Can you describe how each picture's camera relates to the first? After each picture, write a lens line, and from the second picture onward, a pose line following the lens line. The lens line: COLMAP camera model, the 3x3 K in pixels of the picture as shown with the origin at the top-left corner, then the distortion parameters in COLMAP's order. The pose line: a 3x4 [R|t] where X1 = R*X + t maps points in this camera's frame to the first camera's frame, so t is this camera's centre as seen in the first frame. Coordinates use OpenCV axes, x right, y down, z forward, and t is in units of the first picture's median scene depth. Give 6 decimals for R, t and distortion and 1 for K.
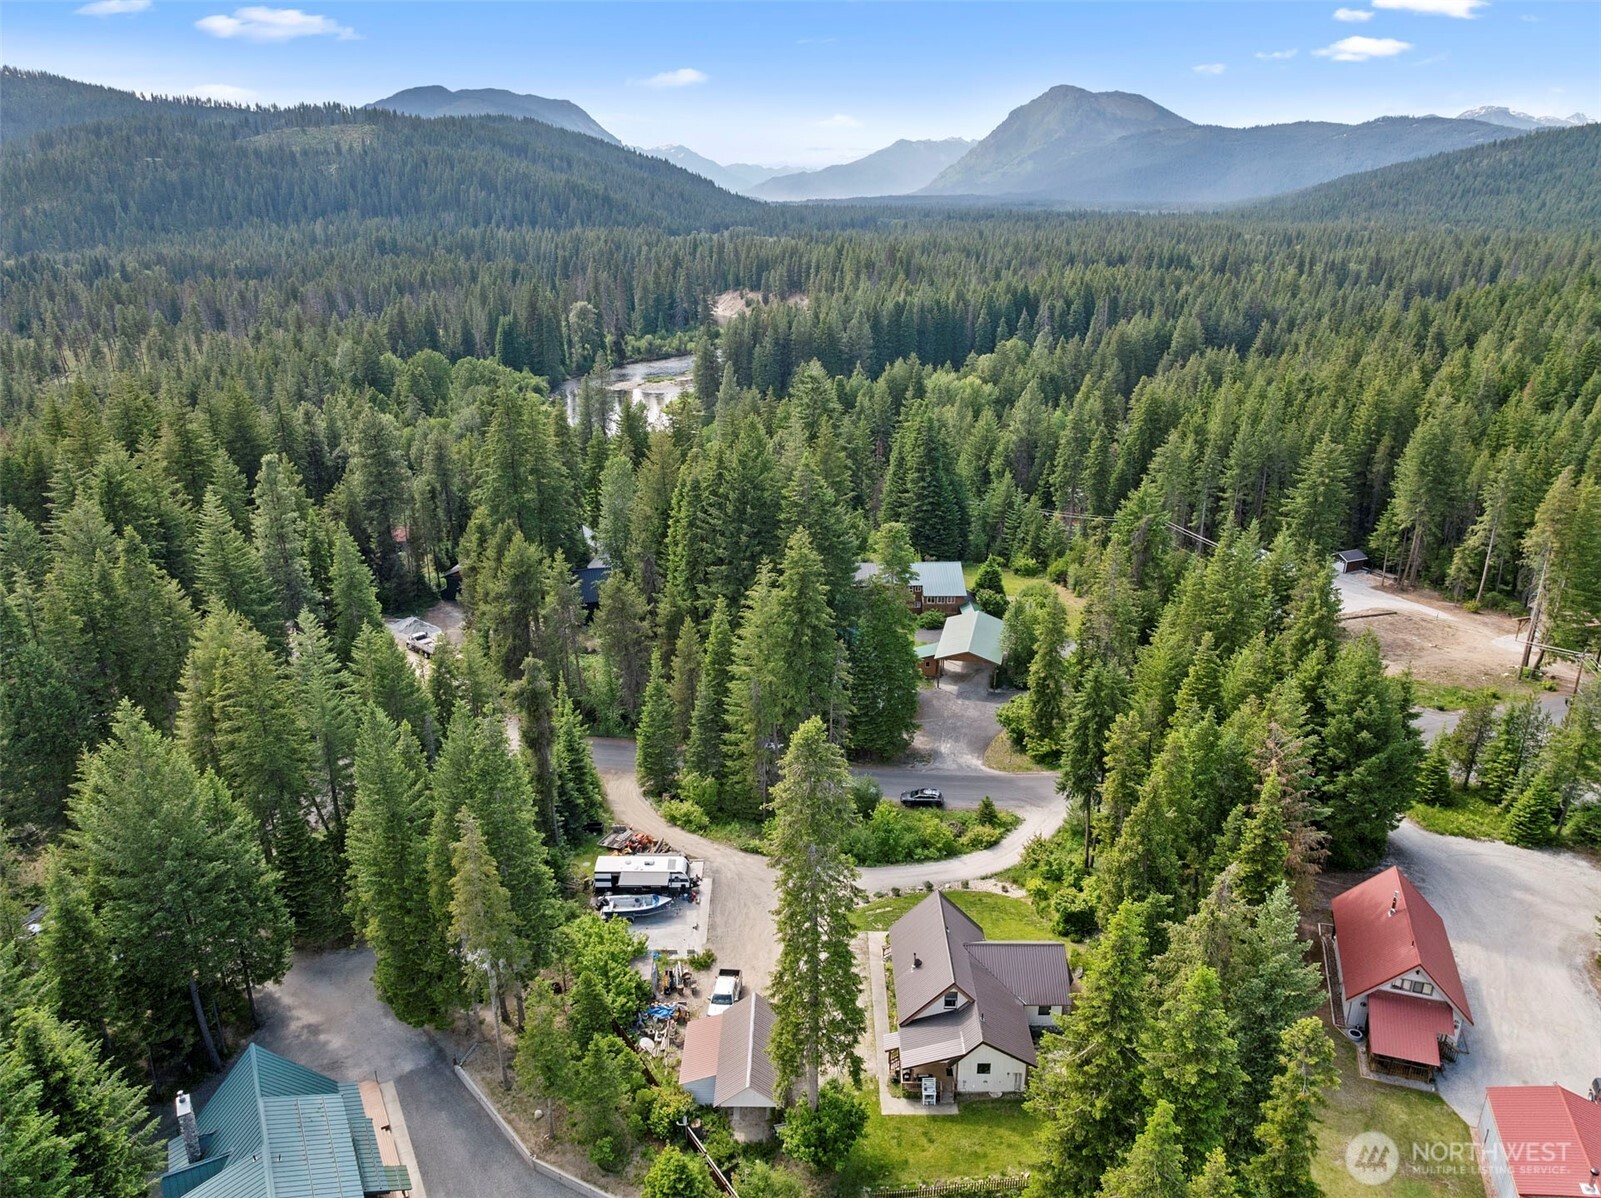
lens RADIAL K [[1135.9, 0, 800.1], [0, 1135.9, 598.6], [0, 0, 1]] dist [-0.045776, 0.014886]
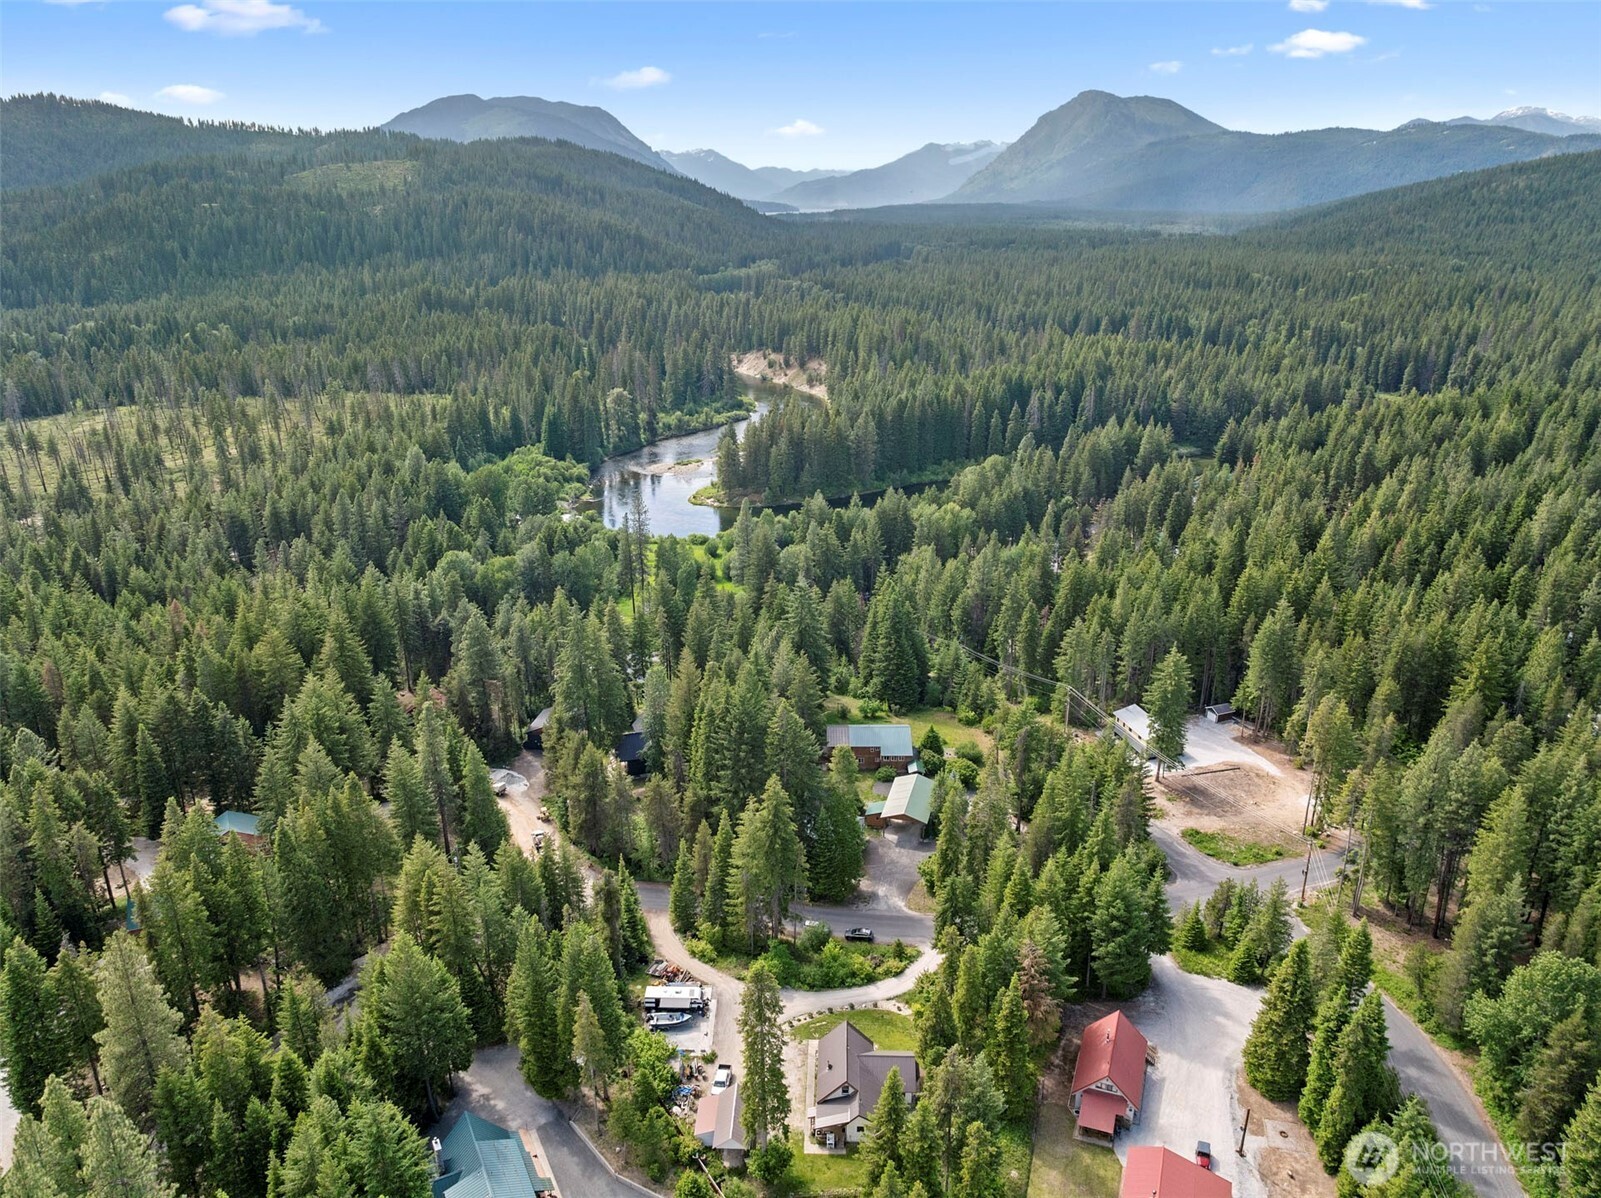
lens RADIAL K [[1135.9, 0, 798.9], [0, 1135.9, 599.2], [0, 0, 1]] dist [-0.045776, 0.014886]
pose [[0.999667, 0.004637, -0.025392, 0.043083], [-0.004640, 0.999989, -0.000049, -0.180674], [0.025391, 0.000167, 0.999678, -0.338226]]
